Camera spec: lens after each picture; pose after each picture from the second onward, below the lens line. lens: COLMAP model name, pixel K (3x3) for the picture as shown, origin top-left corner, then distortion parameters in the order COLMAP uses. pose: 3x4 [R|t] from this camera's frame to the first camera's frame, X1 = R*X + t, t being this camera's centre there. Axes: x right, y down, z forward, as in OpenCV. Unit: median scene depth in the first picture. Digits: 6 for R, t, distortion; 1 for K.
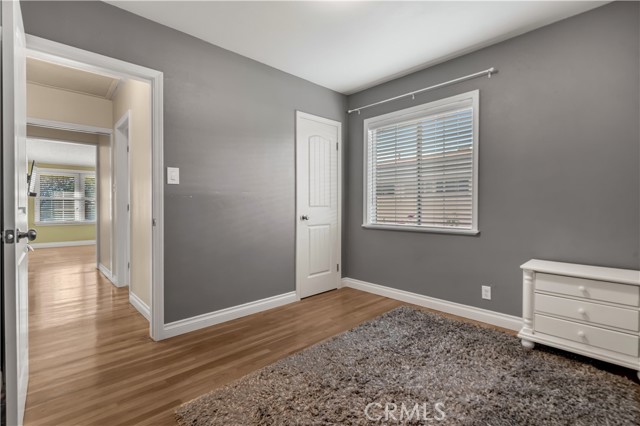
lens RADIAL K [[298.3, 0, 316.9], [0, 298.3, 208.8], [0, 0, 1]] dist [-0.007946, 0.002114]
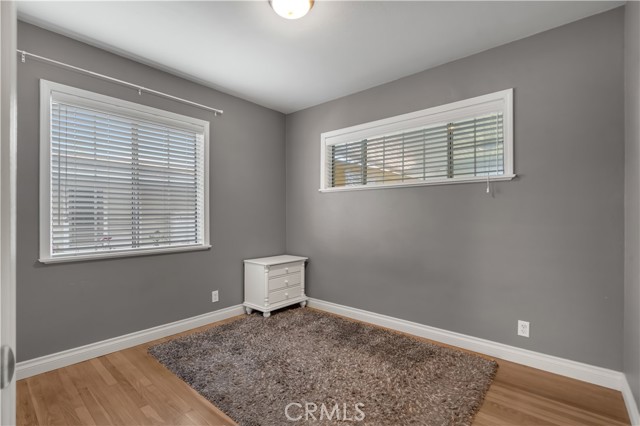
lens RADIAL K [[298.3, 0, 315.3], [0, 298.3, 215.5], [0, 0, 1]] dist [-0.007946, 0.002114]
pose [[-0.105479, -0.002308, 0.994419, -0.566104], [0.006473, 0.999975, 0.003007, -0.036356], [-0.994400, 0.006754, -0.105461, 0.632097]]
